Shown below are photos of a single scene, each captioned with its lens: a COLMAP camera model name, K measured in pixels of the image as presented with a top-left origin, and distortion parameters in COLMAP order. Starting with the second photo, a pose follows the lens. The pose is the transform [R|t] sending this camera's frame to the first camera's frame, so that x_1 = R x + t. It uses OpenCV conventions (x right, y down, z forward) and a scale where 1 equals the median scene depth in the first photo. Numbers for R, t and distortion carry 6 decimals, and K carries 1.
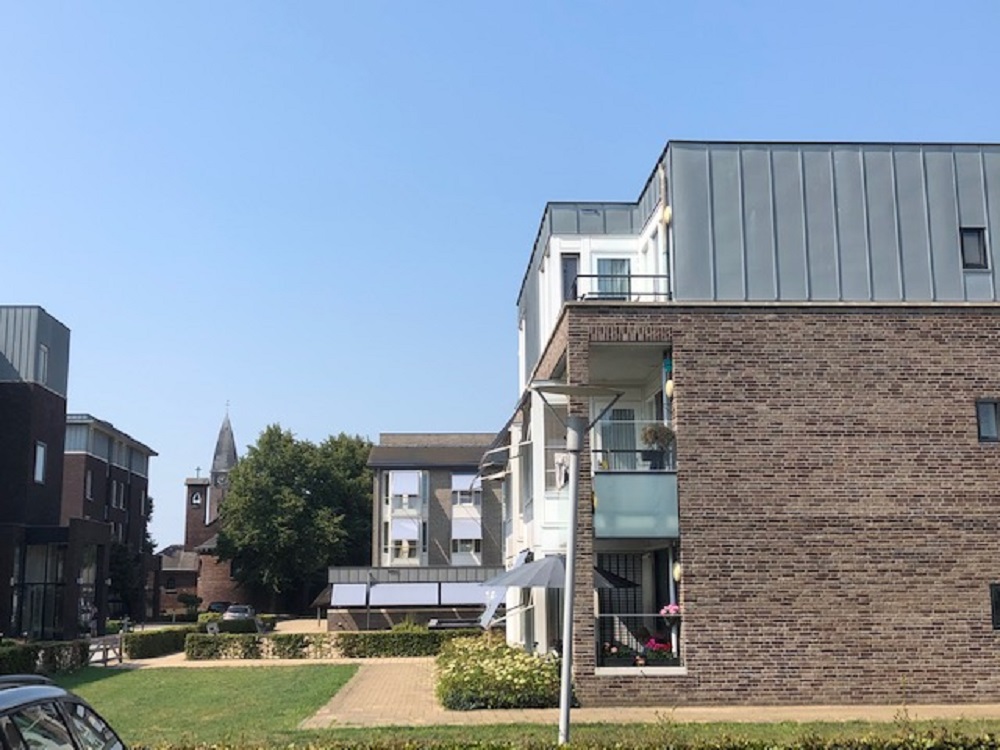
lens RADIAL K [[1215.3, 0, 500.0], [0, 1215.3, 375.0], [0, 0, 1]] dist [0.242129, -0.816245]
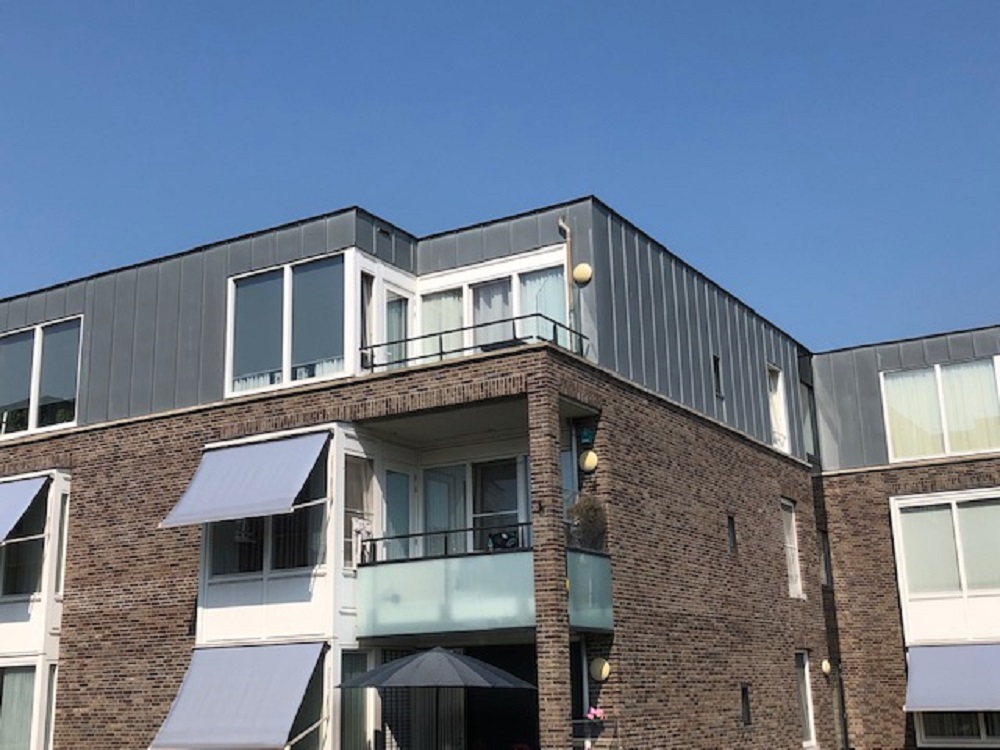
lens RADIAL K [[1215.3, 0, 500.0], [0, 1215.3, 375.0], [0, 0, 1]] dist [0.242129, -0.816245]
pose [[0.568041, 0.198373, 0.798735, -0.616148], [-0.124837, 0.980055, -0.154624, 0.094239], [-0.813477, -0.011879, 0.581475, 0.521798]]
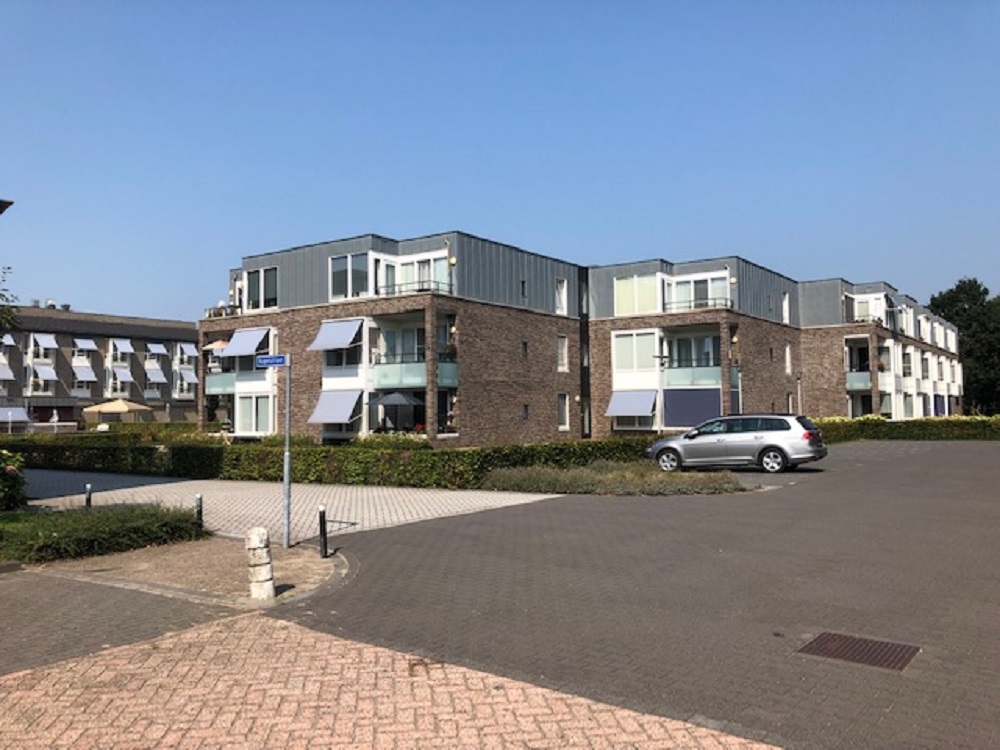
lens RADIAL K [[819.7, 0, 549.3], [0, 819.7, 377.5], [0, 0, 1]] dist [0.005547, 0.000854]
pose [[0.588914, 0.030653, 0.807614, -1.116851], [-0.131261, 0.989641, 0.058155, -0.016461], [-0.797465, -0.140257, 0.586837, -0.191429]]
